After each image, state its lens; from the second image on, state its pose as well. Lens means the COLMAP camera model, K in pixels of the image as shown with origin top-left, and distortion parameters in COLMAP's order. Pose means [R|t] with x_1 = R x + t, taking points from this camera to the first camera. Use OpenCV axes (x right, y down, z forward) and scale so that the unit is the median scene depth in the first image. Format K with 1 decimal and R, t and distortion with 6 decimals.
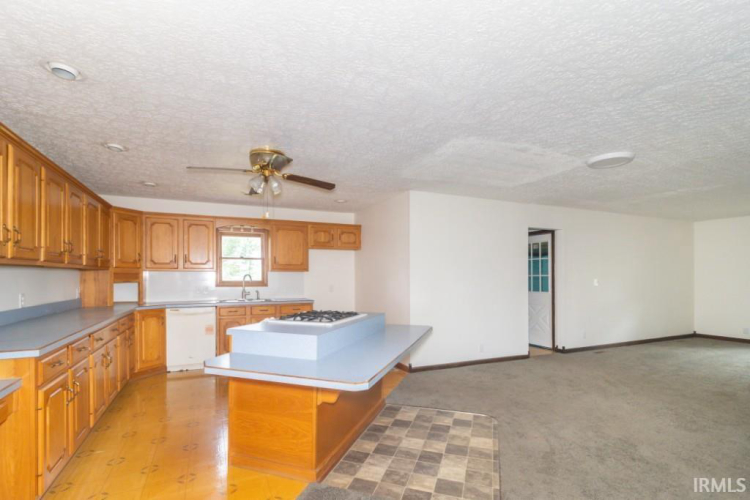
lens RADIAL K [[361.7, 0, 366.6], [0, 361.7, 279.4], [0, 0, 1]] dist [0.010104, -0.000435]
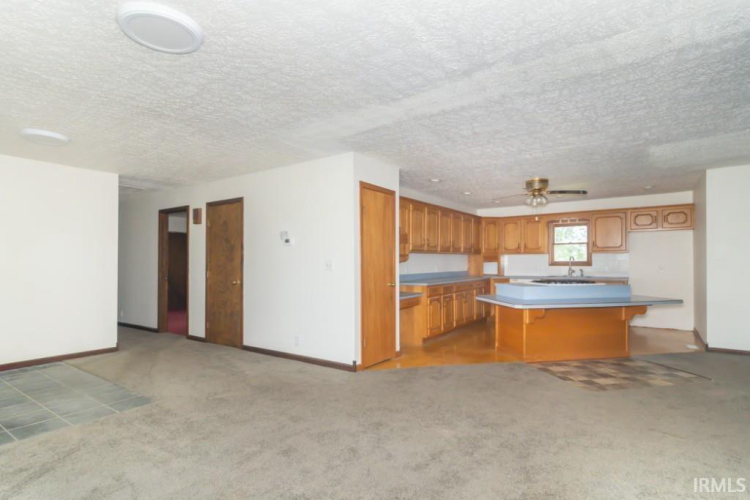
lens RADIAL K [[396.5, 0, 374.6], [0, 396.5, 259.0], [0, 0, 1]] dist [0.005164, 0.000359]
pose [[0.514316, -0.006640, -0.857575, 0.750689], [-0.003769, 0.999943, -0.010003, 0.018507], [0.857592, 0.008377, 0.514262, -0.458314]]
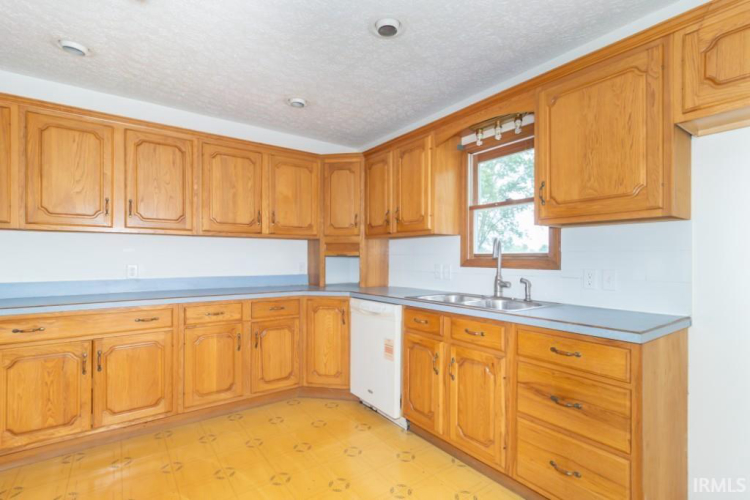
lens RADIAL K [[361.7, 0, 374.9], [0, 361.7, 259.2], [0, 0, 1]] dist [0.010104, -0.000435]
pose [[0.201893, 0.002166, -0.979405, 0.074709], [-0.009756, 0.999952, 0.000200, 0.016988], [0.979359, 0.009515, 0.201905, 1.146988]]
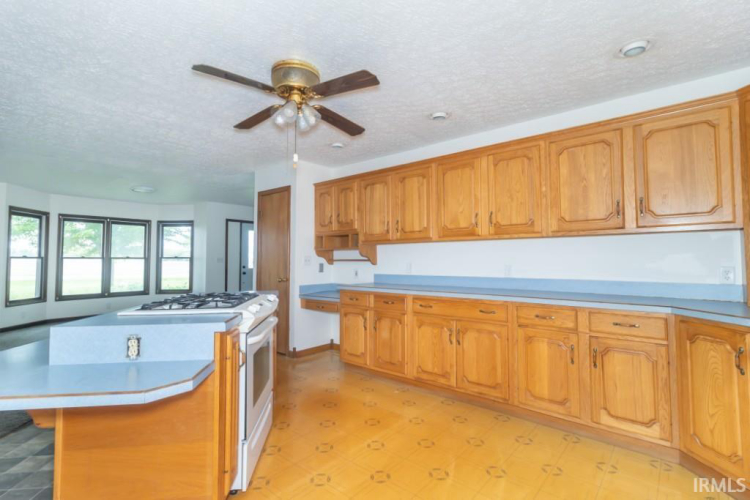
lens RADIAL K [[361.7, 0, 372.0], [0, 361.7, 247.0], [0, 0, 1]] dist [0.010104, -0.000435]
pose [[-0.909085, -0.016743, -0.416274, -0.095327], [-0.005003, 0.999559, -0.029277, 0.016284], [0.416580, -0.024532, -0.908768, 1.466420]]
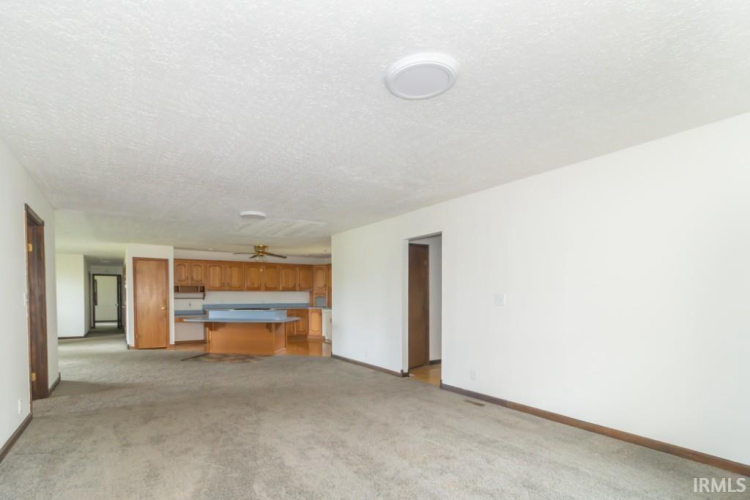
lens RADIAL K [[367.9, 0, 352.8], [0, 367.9, 301.3], [0, 0, 1]] dist [-0.004285, -0.000253]
pose [[0.133170, 0.008845, -0.991054, 2.100823], [-0.002690, 0.999960, 0.008563, 0.021943], [0.991090, 0.001525, 0.133188, 1.118076]]
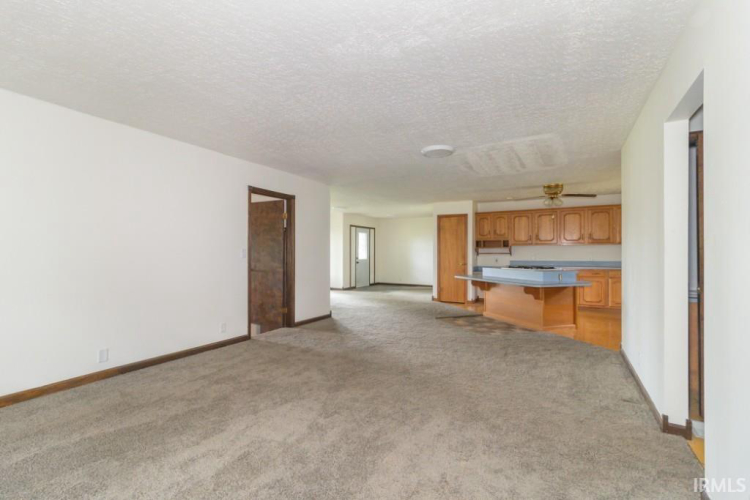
lens RADIAL K [[361.7, 0, 369.8], [0, 361.7, 251.7], [0, 0, 1]] dist [0.010104, -0.000435]
pose [[-0.805198, -0.006263, -0.592973, 1.472482], [-0.007406, 0.999972, -0.000505, 0.020520], [0.592959, 0.003985, -0.805223, 1.726518]]
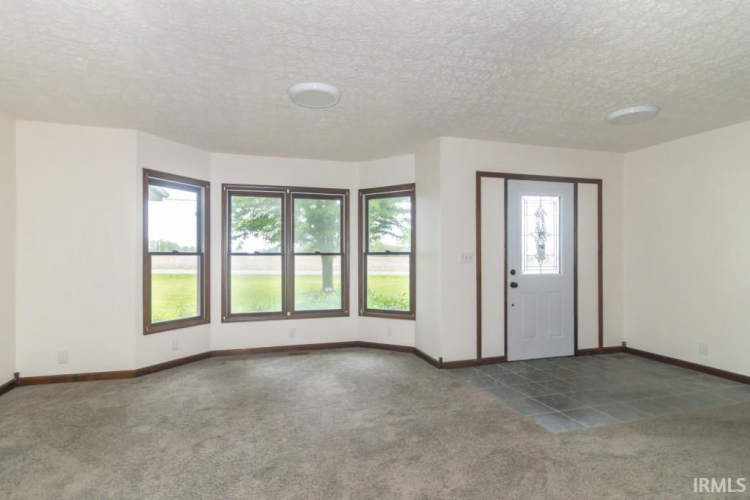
lens RADIAL K [[396.5, 0, 361.1], [0, 396.5, 256.1], [0, 0, 1]] dist [0.005164, 0.000359]
pose [[-0.988121, -0.000524, 0.153678, -0.049173], [0.000792, 0.999964, 0.008506, 0.020756], [-0.153677, 0.008526, -0.988084, 0.330831]]
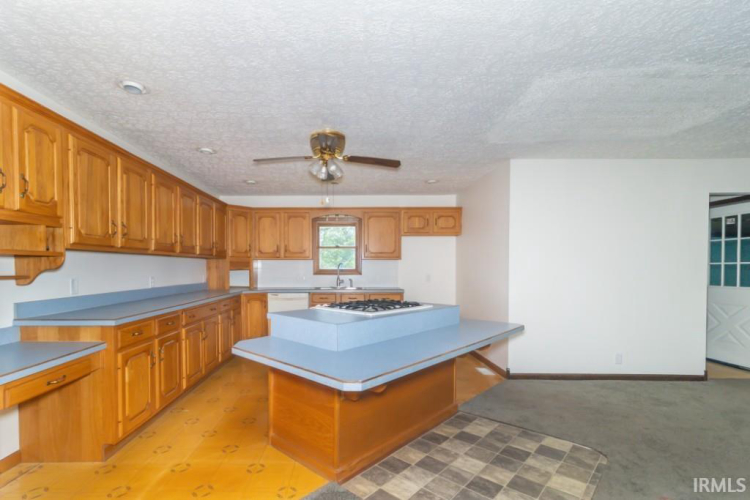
lens RADIAL K [[361.7, 0, 342.6], [0, 361.7, 277.7], [0, 0, 1]] dist [0.010104, -0.000435]
pose [[0.909171, 0.012649, -0.416230, 0.149413], [-0.004506, 0.999779, 0.020540, 0.010641], [0.416398, -0.016798, 0.909027, 0.103890]]
